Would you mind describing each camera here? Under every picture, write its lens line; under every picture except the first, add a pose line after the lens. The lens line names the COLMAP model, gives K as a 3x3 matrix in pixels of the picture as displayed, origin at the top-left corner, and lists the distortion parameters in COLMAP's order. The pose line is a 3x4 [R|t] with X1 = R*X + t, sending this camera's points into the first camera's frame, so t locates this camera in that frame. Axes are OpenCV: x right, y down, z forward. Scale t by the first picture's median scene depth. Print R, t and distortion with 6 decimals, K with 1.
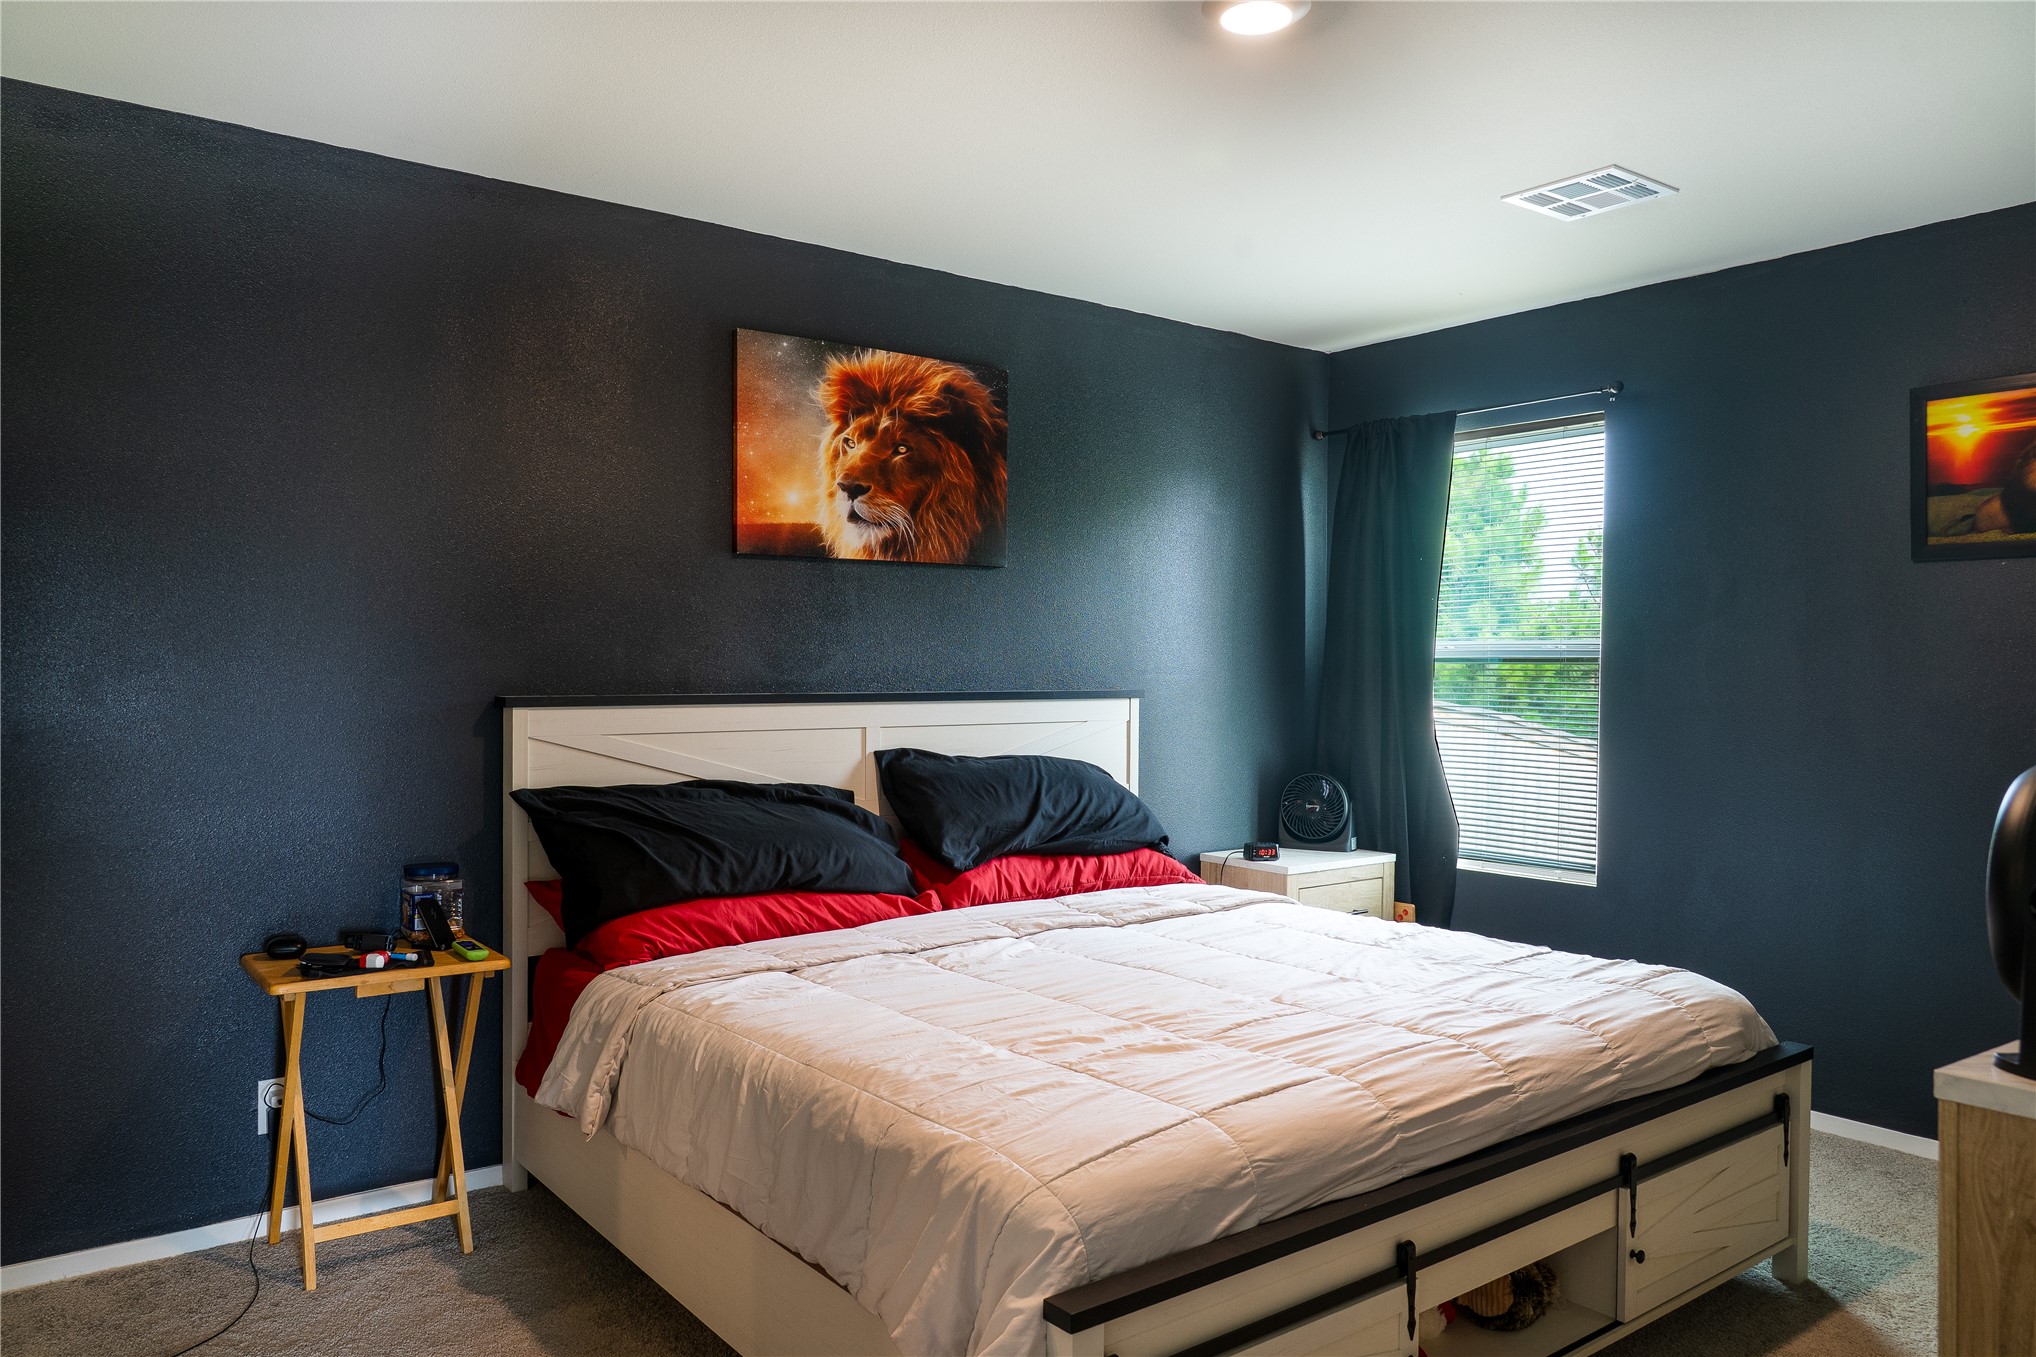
lens RADIAL K [[1386.7, 0, 1014.6], [0, 1386.7, 670.8], [0, 0, 1]] dist [-0.000725, 0.004332]
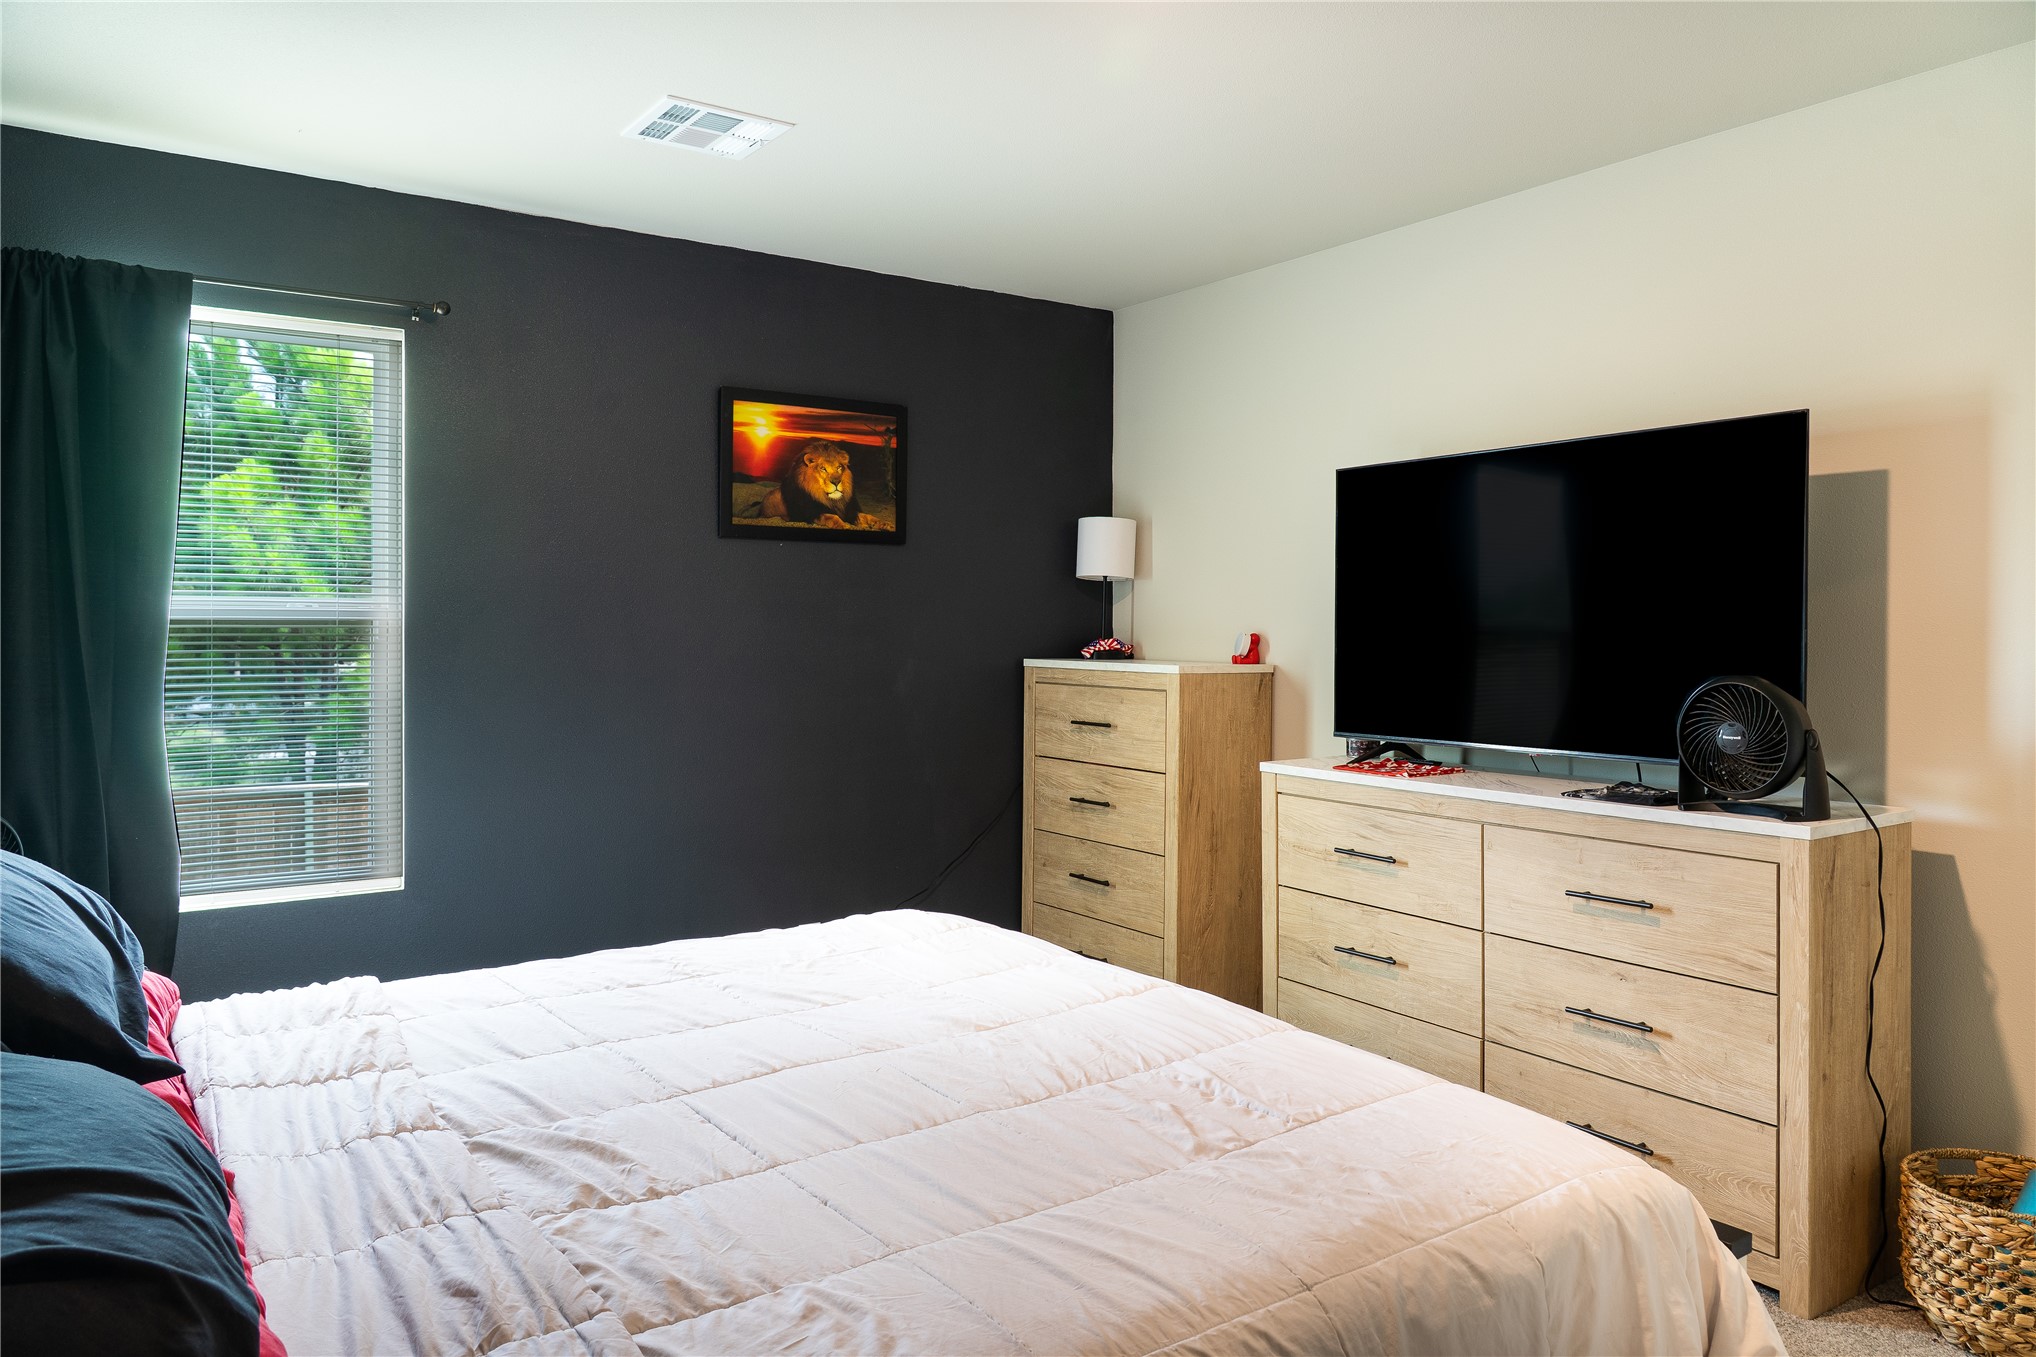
lens RADIAL K [[1386.7, 0, 1014.6], [0, 1386.7, 670.8], [0, 0, 1]] dist [-0.000725, 0.004332]
pose [[0.032736, -0.040388, 0.998648, -0.503926], [0.003949, 0.999181, 0.040280, -0.013607], [-0.999456, 0.002625, 0.032868, 0.730085]]
